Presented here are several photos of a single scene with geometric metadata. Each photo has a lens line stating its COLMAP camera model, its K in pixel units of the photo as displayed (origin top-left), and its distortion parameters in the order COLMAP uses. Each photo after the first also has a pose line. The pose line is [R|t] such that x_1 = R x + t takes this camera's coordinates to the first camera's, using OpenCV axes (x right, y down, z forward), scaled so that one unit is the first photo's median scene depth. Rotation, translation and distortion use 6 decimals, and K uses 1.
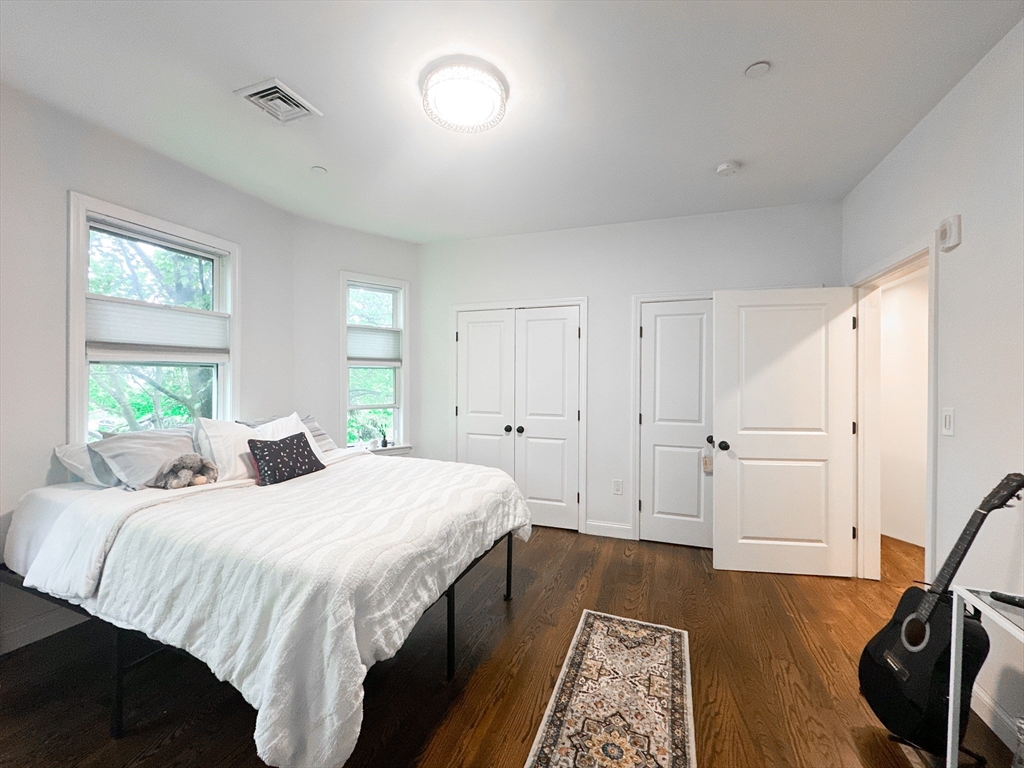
lens RADIAL K [[409.4, 0, 513.4], [0, 409.4, 382.8], [0, 0, 1]] dist [0.001157, 0.000034]
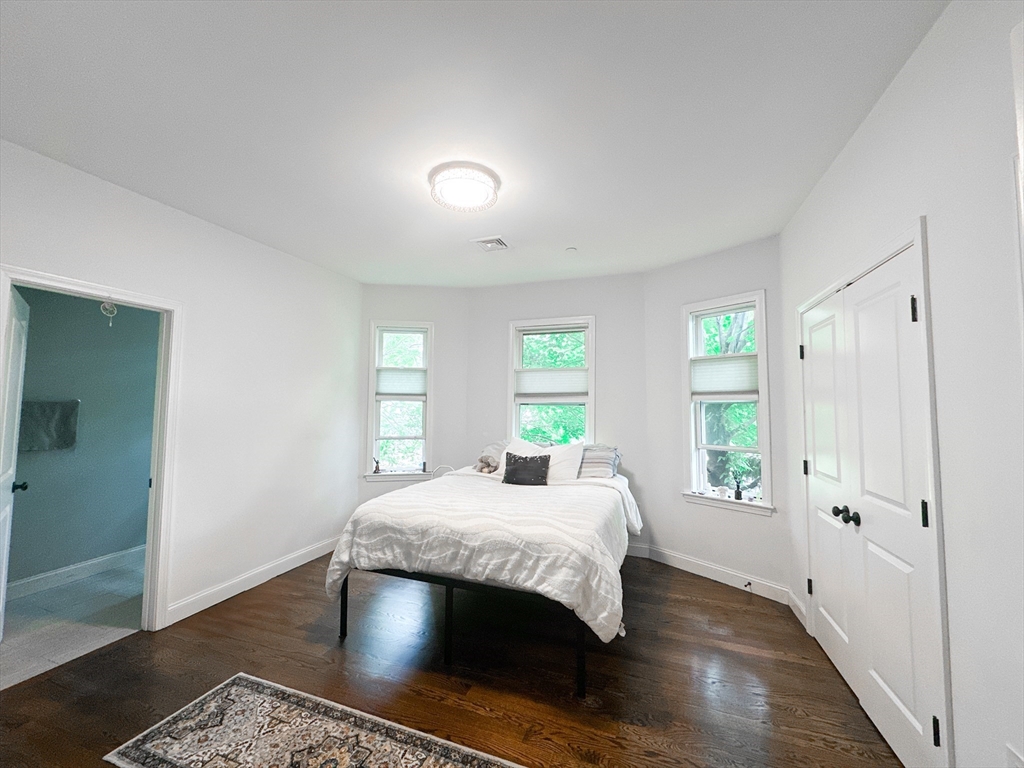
lens RADIAL K [[409.4, 0, 509.9], [0, 409.4, 381.7], [0, 0, 1]] dist [0.001157, 0.000034]
pose [[0.004574, -0.069552, -0.997568, 1.179392], [-0.017635, 0.997418, -0.069623, -0.027440], [0.999834, 0.017911, 0.003335, 1.244140]]
